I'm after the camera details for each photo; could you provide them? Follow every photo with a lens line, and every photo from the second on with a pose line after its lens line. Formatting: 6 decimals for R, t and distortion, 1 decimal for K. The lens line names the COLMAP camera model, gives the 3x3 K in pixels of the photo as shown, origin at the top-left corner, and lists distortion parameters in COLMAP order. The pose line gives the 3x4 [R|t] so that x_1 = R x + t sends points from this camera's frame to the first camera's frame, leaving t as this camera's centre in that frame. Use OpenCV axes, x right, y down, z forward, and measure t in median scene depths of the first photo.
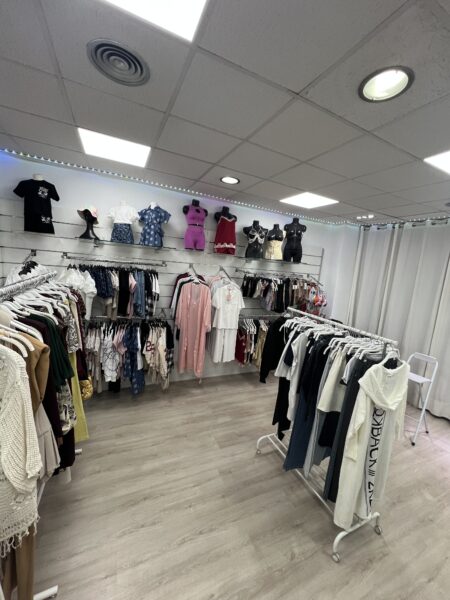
lens RADIAL K [[239.5, 0, 226.8], [0, 239.5, 299.5], [0, 0, 1]] dist [-0.001335, -0.000538]
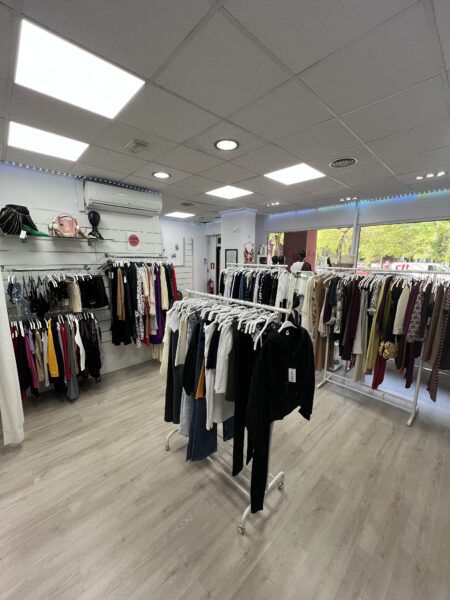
lens RADIAL K [[239.5, 0, 226.8], [0, 239.5, 299.5], [0, 0, 1]] dist [-0.001335, -0.000538]
pose [[-0.941970, -0.045913, -0.332542, 0.473368], [-0.146032, 0.948008, 0.282765, -0.103196], [0.302270, 0.314918, -0.899700, 1.183553]]
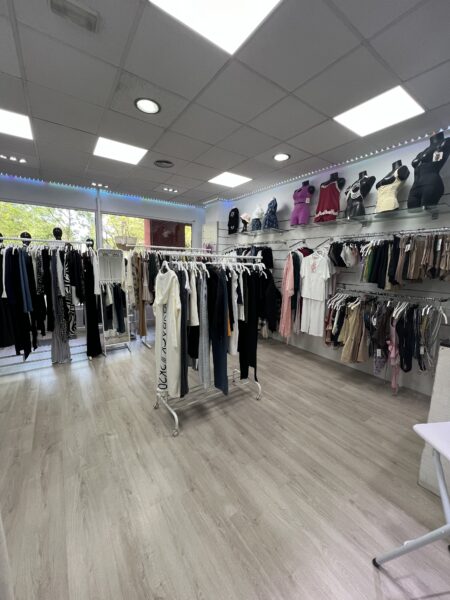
lens RADIAL K [[239.5, 0, 226.8], [0, 239.5, 299.5], [0, 0, 1]] dist [-0.001335, -0.000538]
pose [[0.185689, 0.064050, -0.980519, 1.034048], [-0.151057, 0.987872, 0.035923, 0.163767], [0.970928, 0.141444, 0.193112, 0.555539]]
